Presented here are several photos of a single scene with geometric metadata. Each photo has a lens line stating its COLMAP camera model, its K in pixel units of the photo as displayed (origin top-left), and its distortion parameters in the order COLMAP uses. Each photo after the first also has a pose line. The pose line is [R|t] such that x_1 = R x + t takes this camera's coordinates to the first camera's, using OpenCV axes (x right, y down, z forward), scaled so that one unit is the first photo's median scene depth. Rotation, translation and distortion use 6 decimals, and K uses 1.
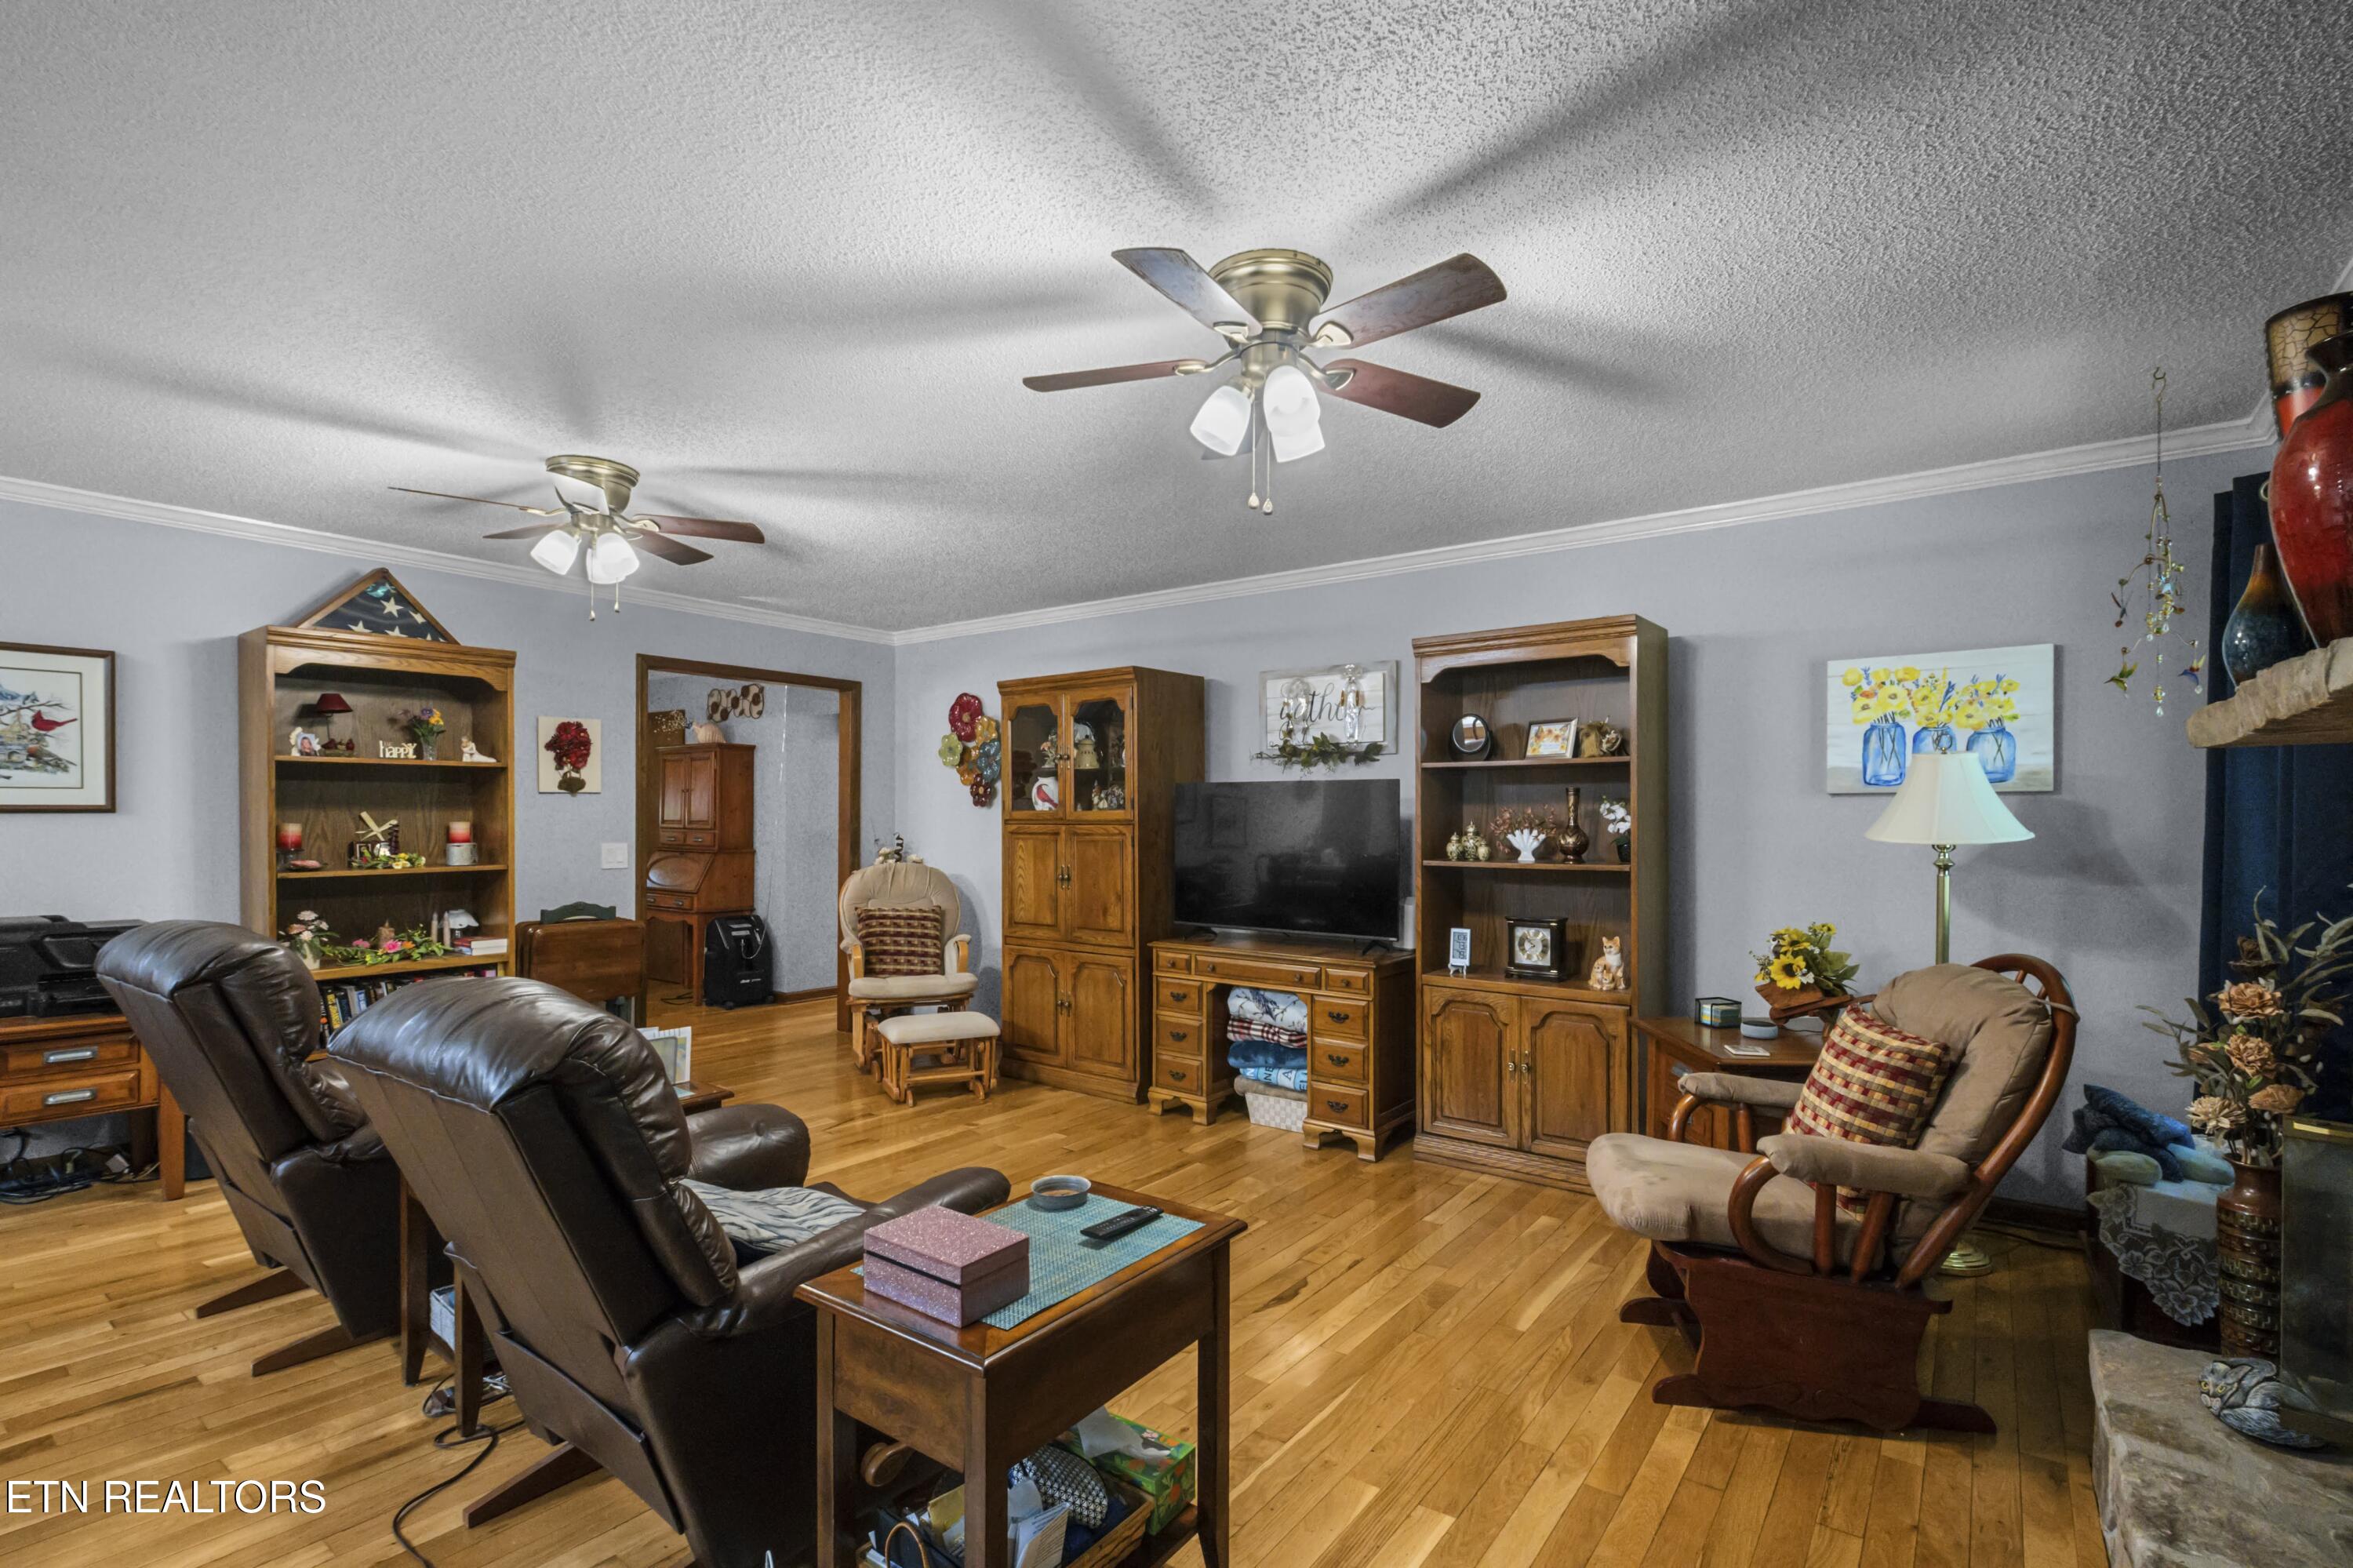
lens RADIAL K [[1069.9, 0, 1186.6], [0, 1069.9, 804.1], [0, 0, 1]] dist [-0.002633, -0.000012]
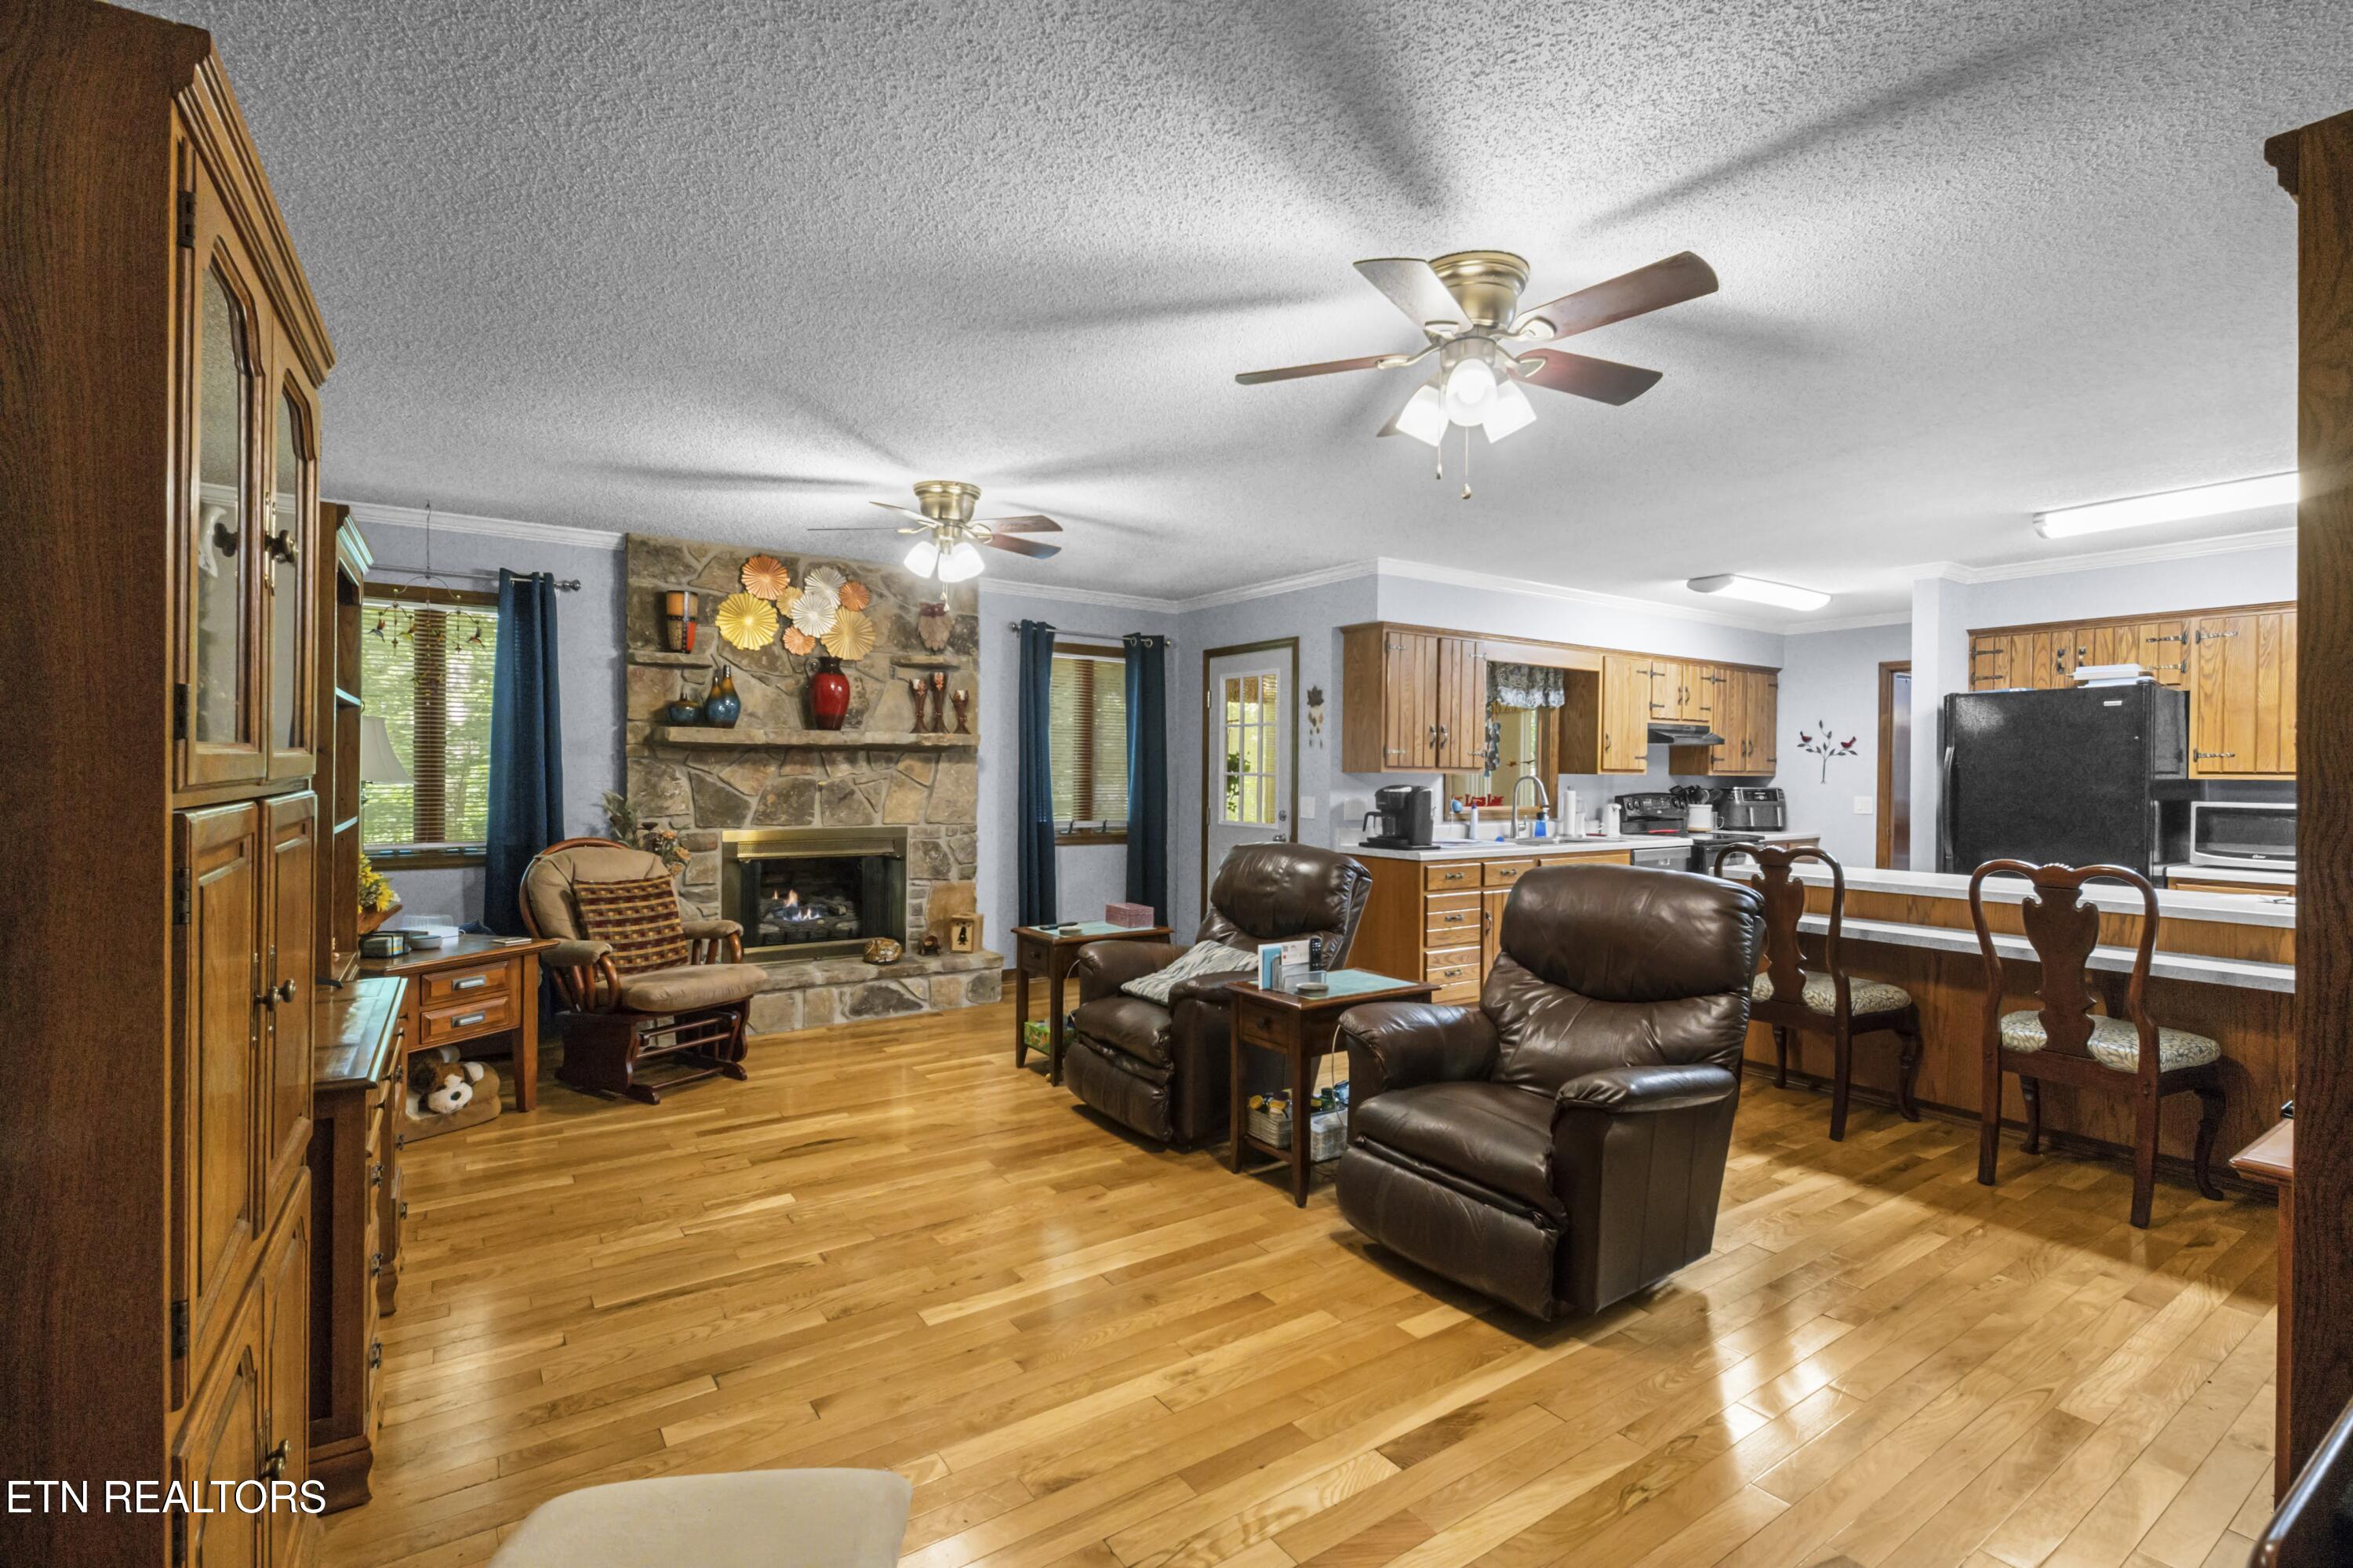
lens RADIAL K [[1069.9, 0, 1179.0], [0, 1069.9, 776.3], [0, 0, 1]] dist [-0.002633, -0.000012]
pose [[-0.948885, -0.014520, 0.315289, -0.508159], [-0.016639, 0.999853, -0.004029, 0.012623], [-0.315184, -0.009069, -0.948987, 1.474868]]
